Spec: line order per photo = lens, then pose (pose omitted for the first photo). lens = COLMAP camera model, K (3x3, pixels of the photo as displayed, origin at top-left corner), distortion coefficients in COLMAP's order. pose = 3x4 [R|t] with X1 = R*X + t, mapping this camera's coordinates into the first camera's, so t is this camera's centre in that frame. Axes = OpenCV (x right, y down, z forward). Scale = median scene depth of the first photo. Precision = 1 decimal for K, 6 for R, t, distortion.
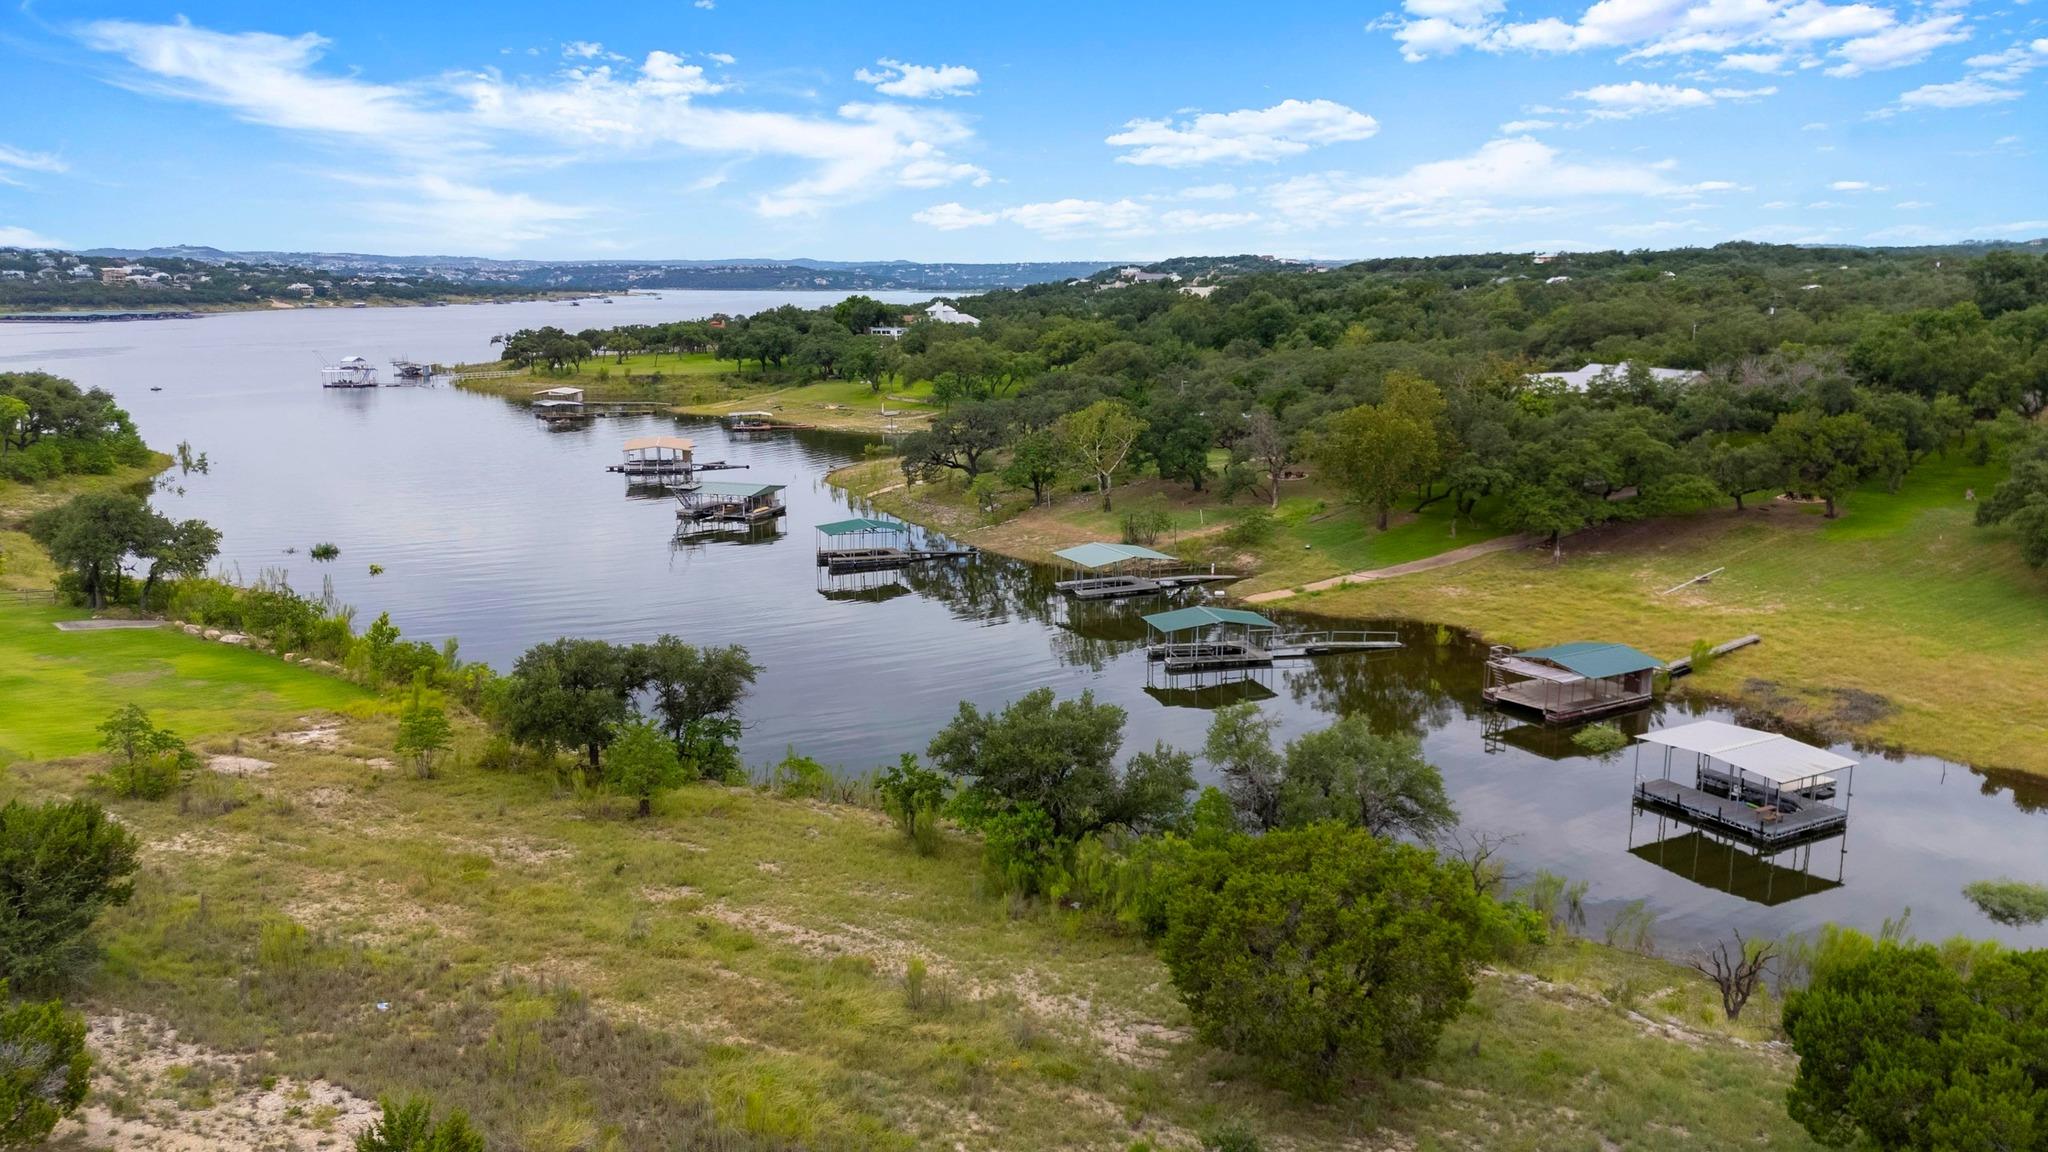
lens RADIAL K [[1585.2, 0, 1024.0], [0, 1585.2, 576.0], [0, 0, 1]] dist [0.115989, -0.120208]
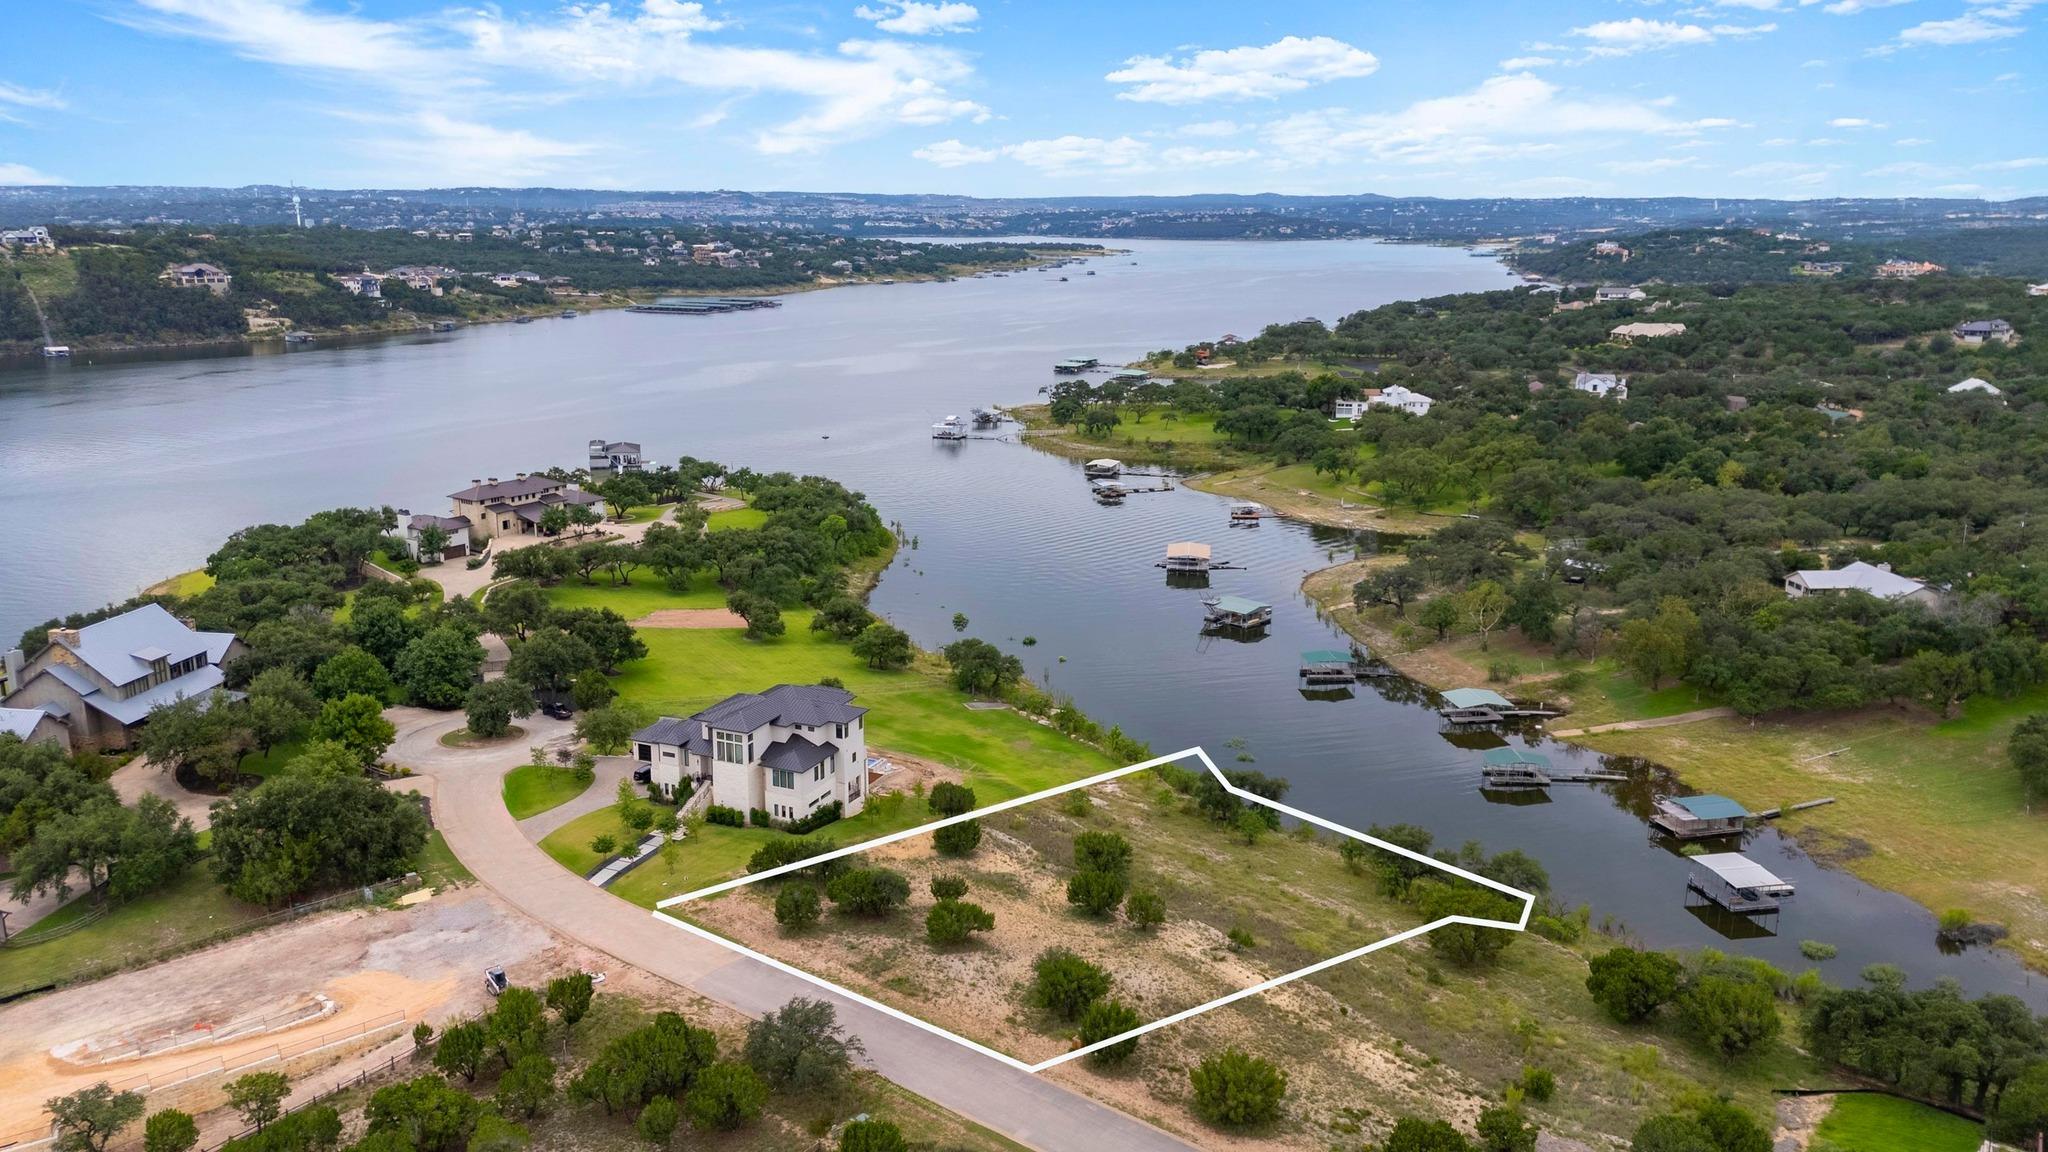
lens RADIAL K [[1585.2, 0, 1024.0], [0, 1585.2, 576.0], [0, 0, 1]] dist [0.115989, -0.120208]
pose [[0.960468, 0.076440, -0.267689, 0.035700], [-0.065713, 0.996644, 0.048816, -0.179019], [0.270522, -0.029295, 0.962268, -0.736765]]
